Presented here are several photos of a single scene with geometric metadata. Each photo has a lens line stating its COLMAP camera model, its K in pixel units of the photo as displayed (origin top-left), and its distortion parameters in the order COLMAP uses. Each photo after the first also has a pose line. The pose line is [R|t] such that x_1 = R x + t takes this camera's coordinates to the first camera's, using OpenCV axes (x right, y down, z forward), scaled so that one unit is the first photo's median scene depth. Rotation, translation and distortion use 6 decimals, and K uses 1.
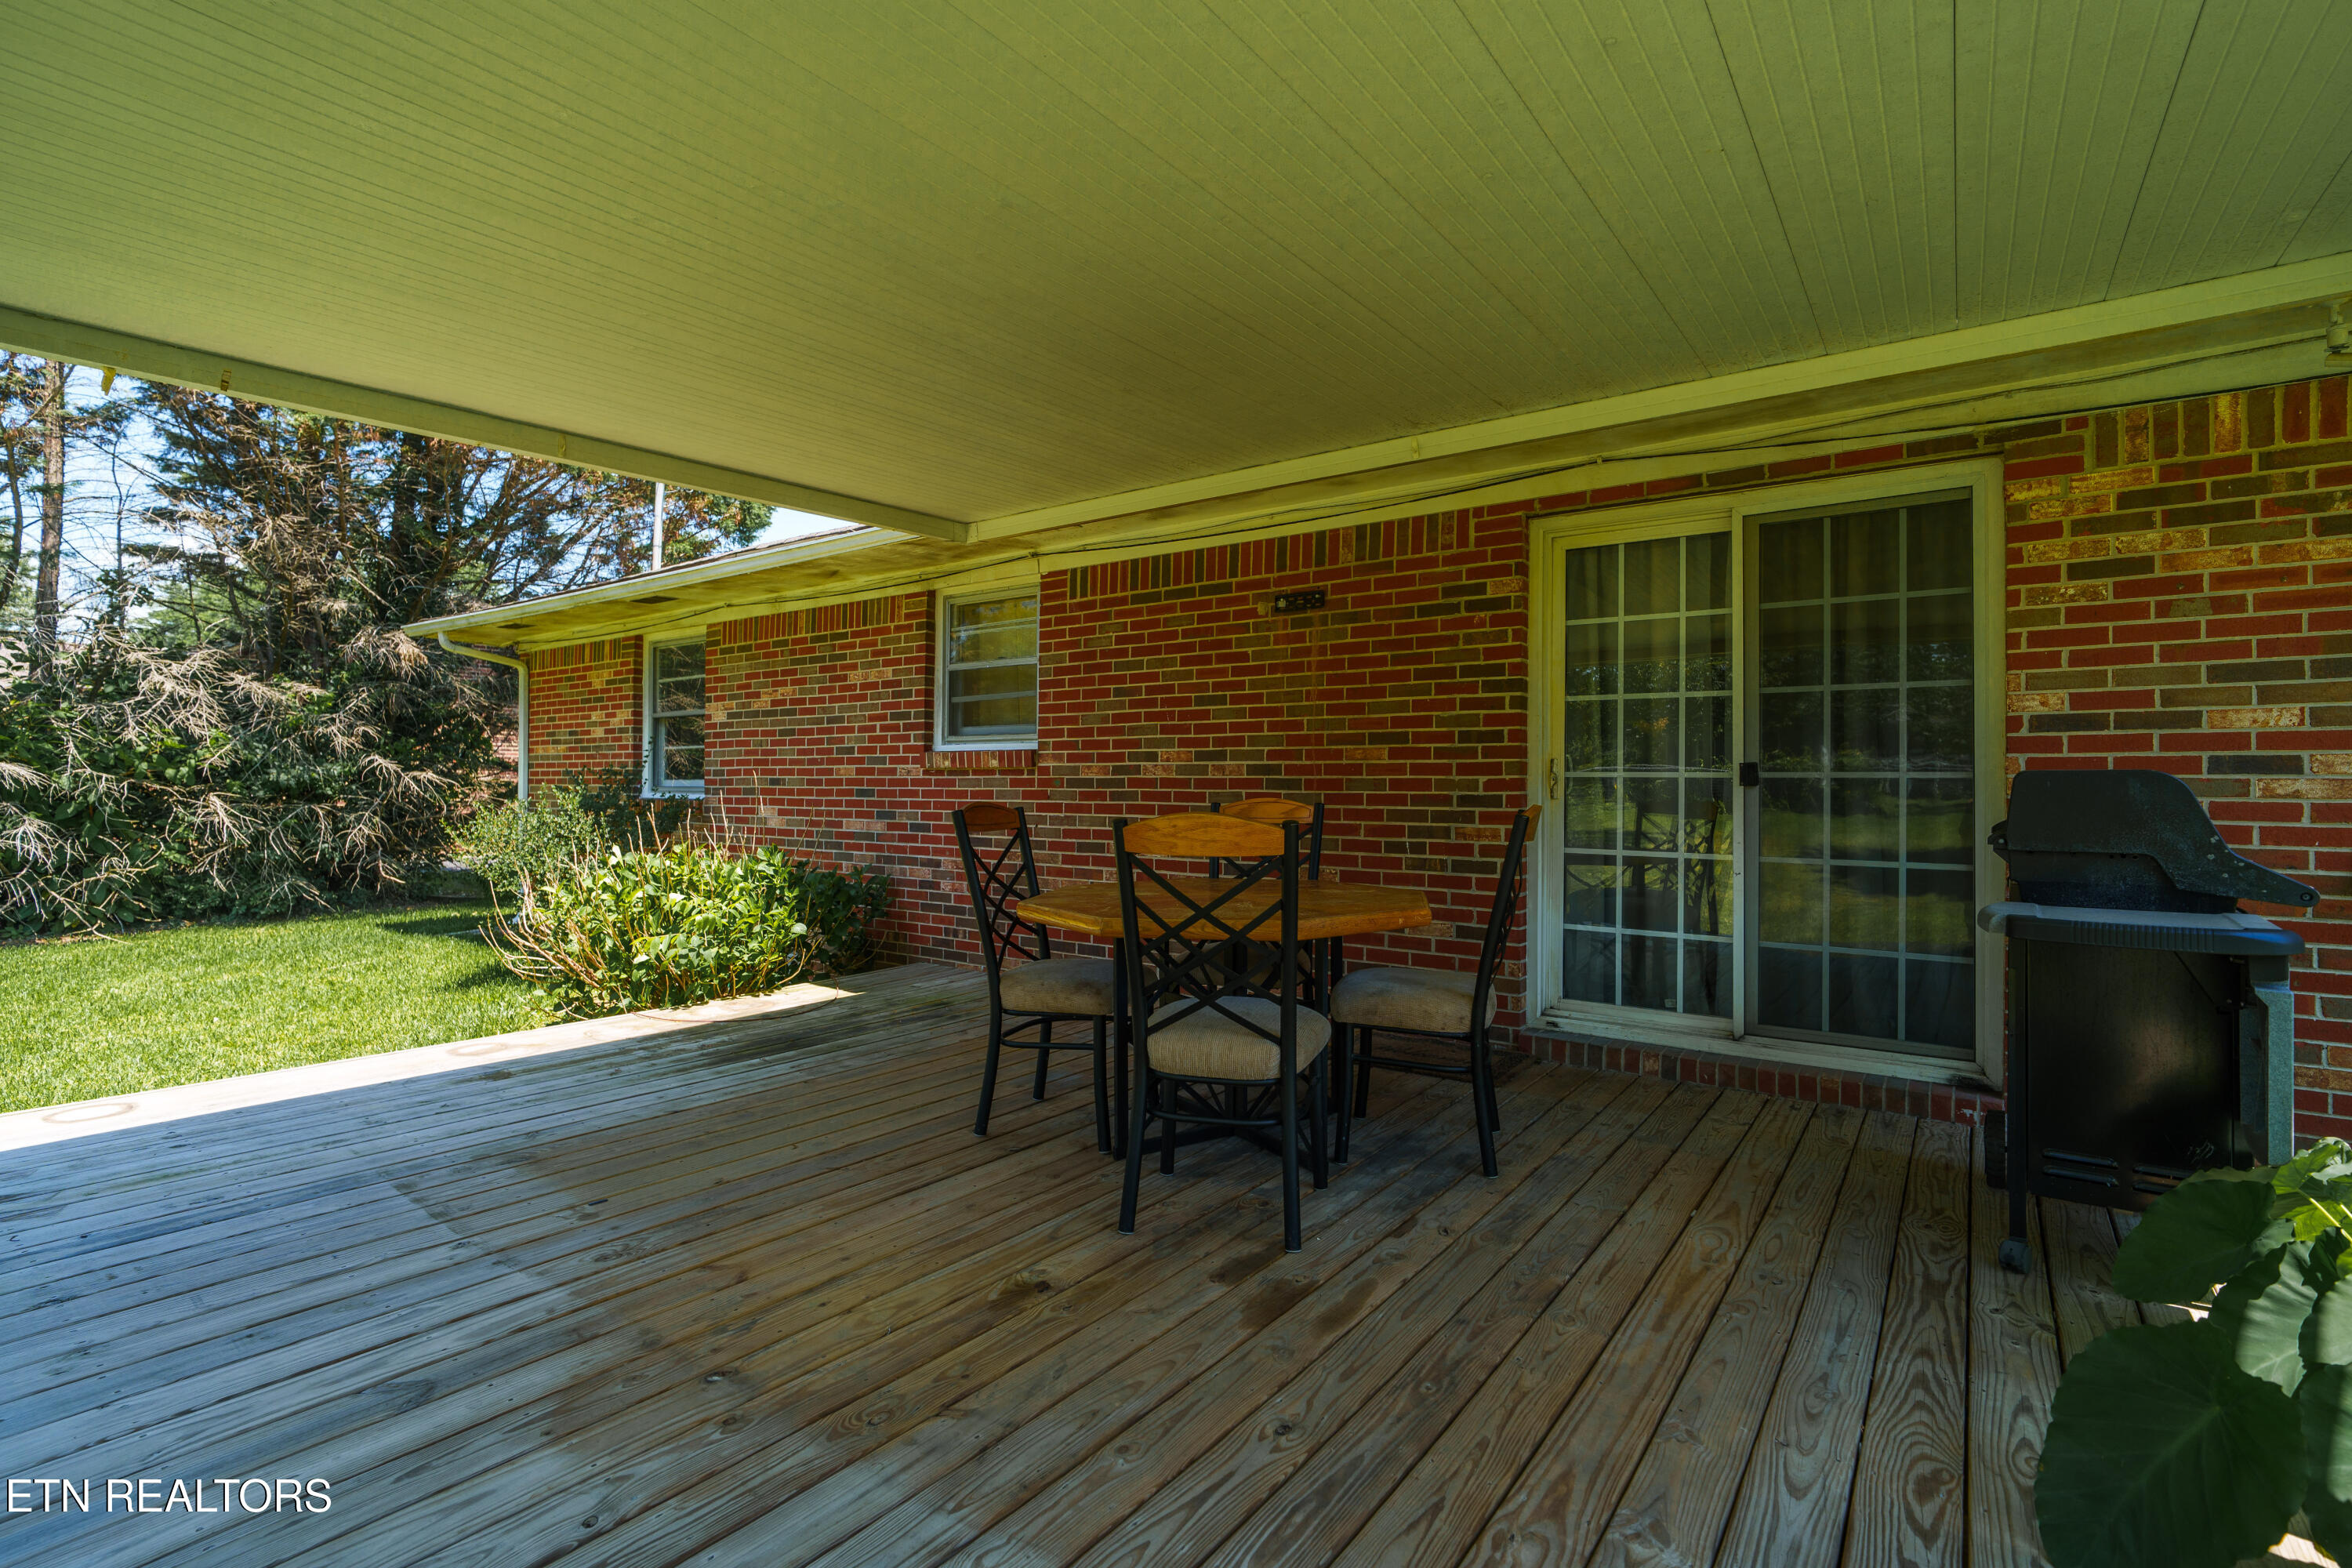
lens RADIAL K [[1116.9, 0, 1170.9], [0, 1116.9, 778.2], [0, 0, 1]] dist [-0.008943, 0.000437]
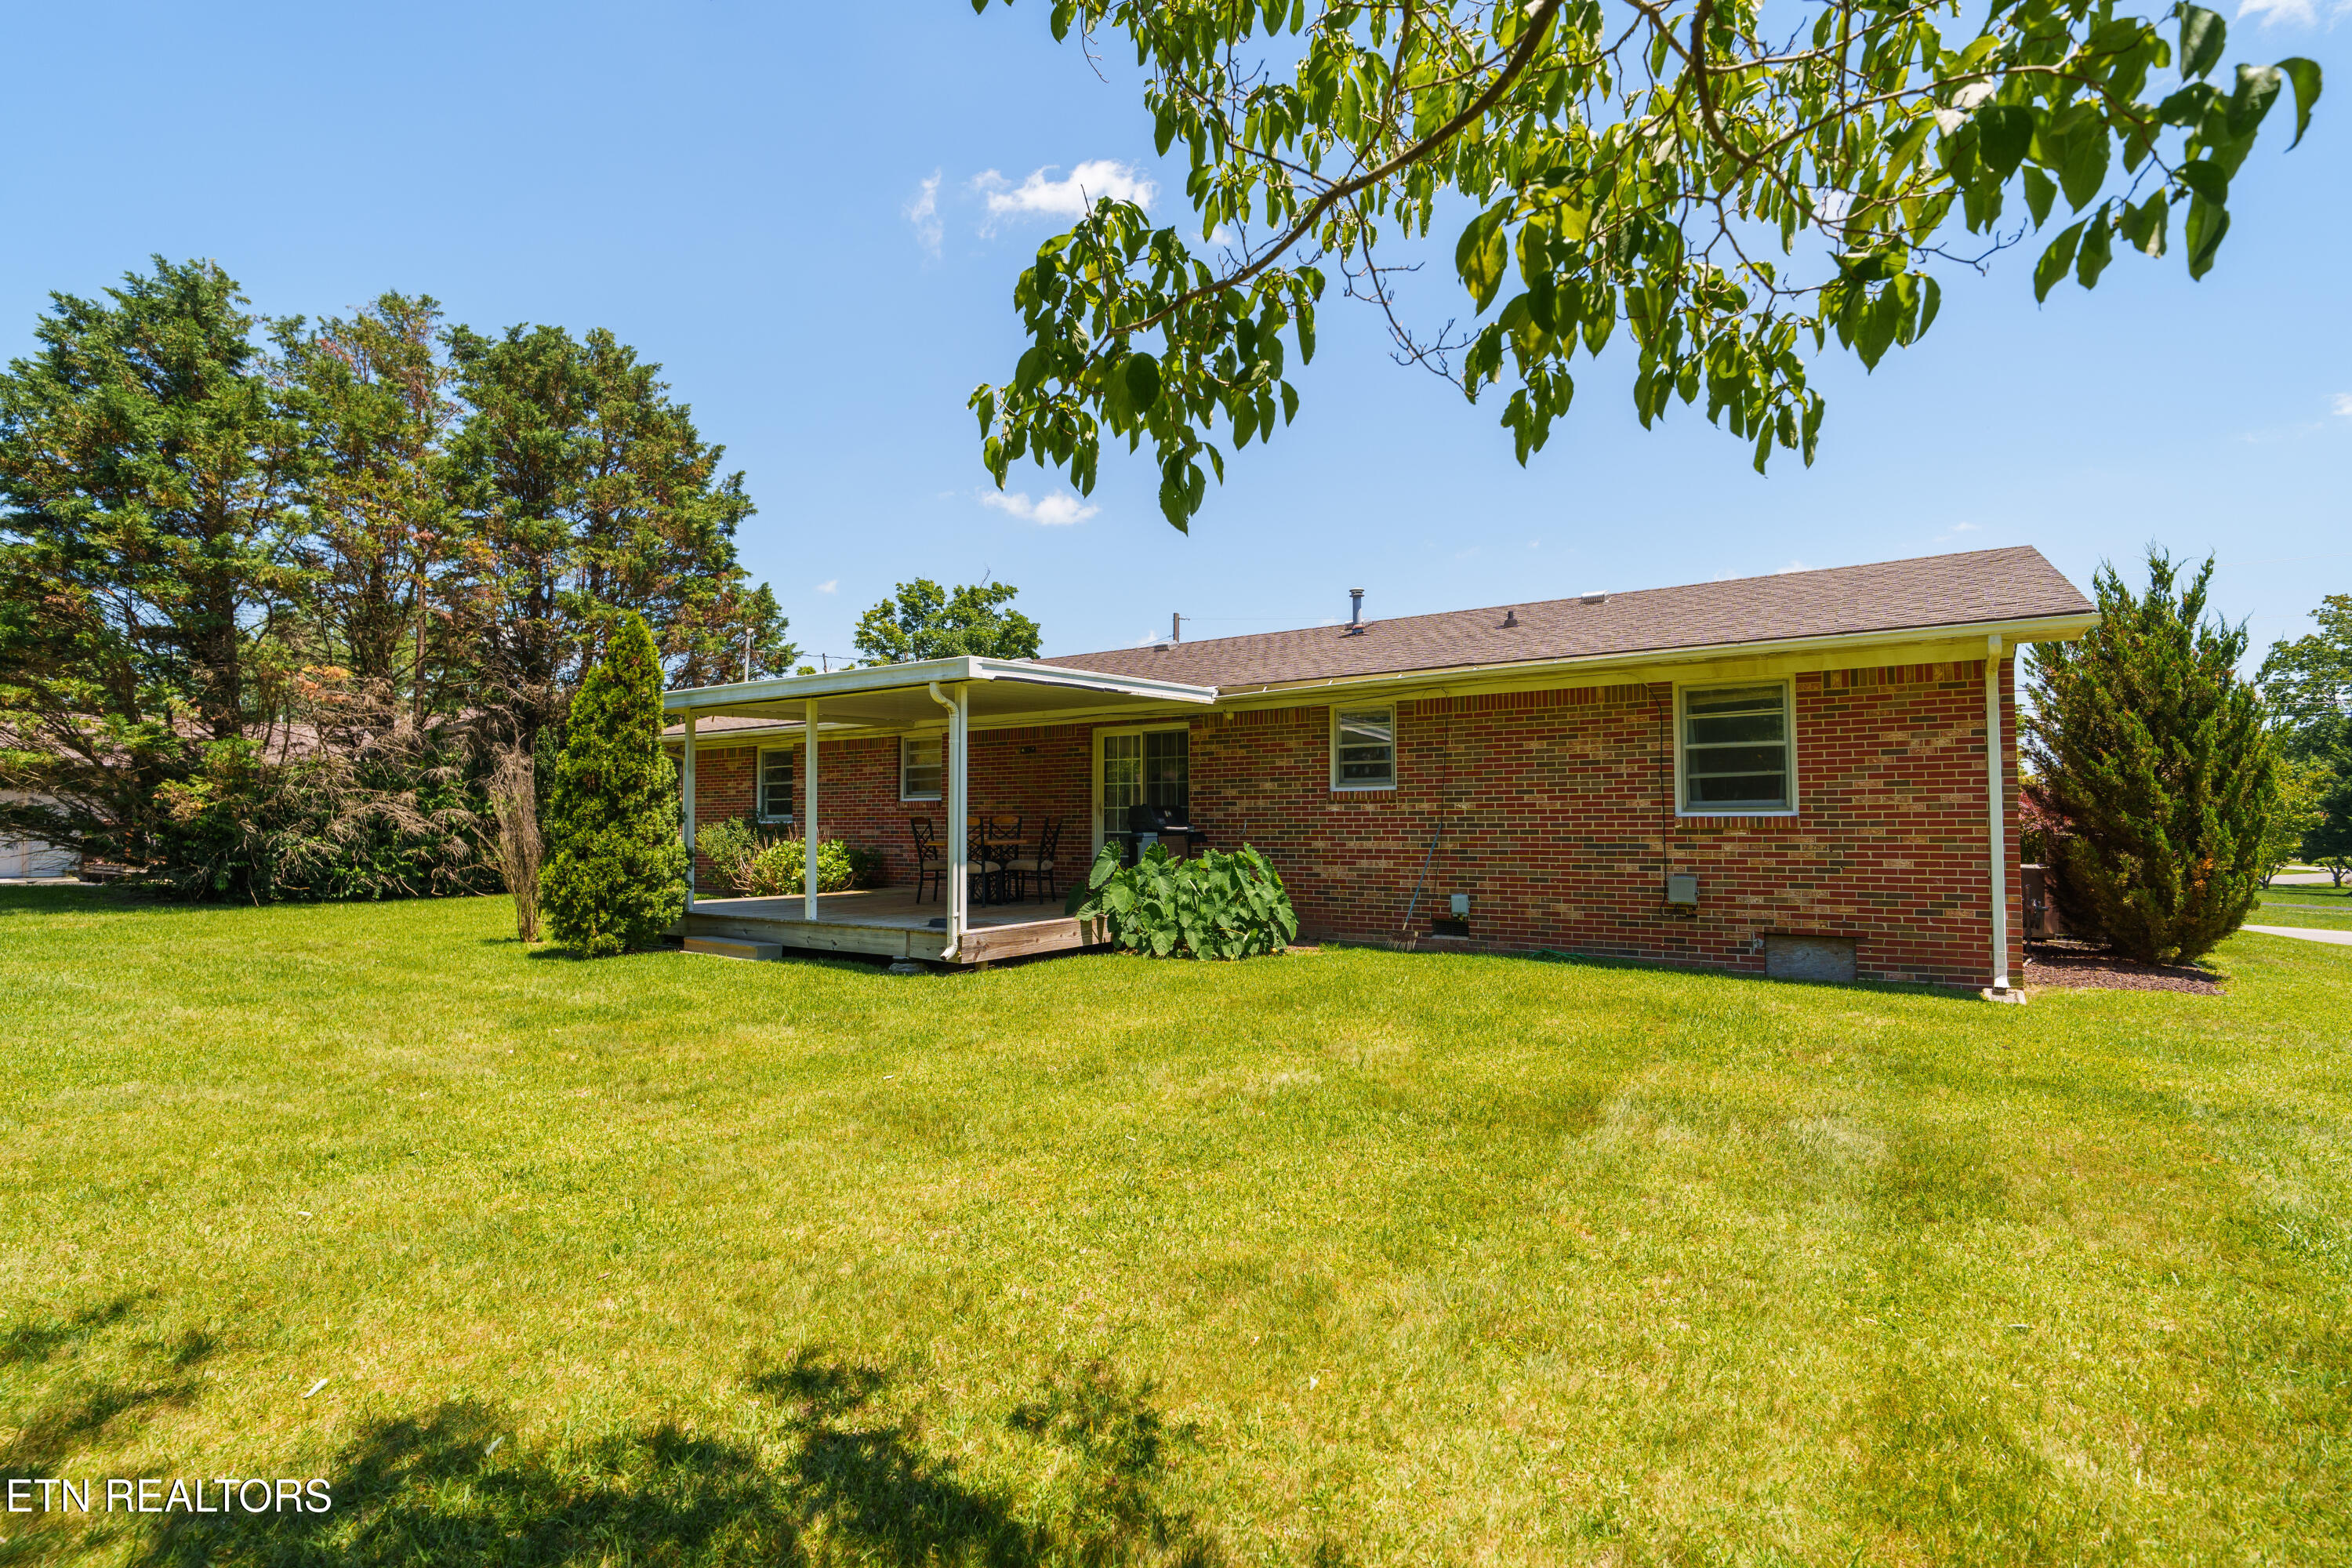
lens RADIAL K [[1116.9, 0, 1170.9], [0, 1116.9, 778.2], [0, 0, 1]] dist [-0.008943, 0.000437]
pose [[0.998909, -0.006331, 0.046262, 0.315195], [0.008031, 0.999296, -0.036641, 0.023688], [-0.045998, 0.036973, 0.998257, -1.734856]]
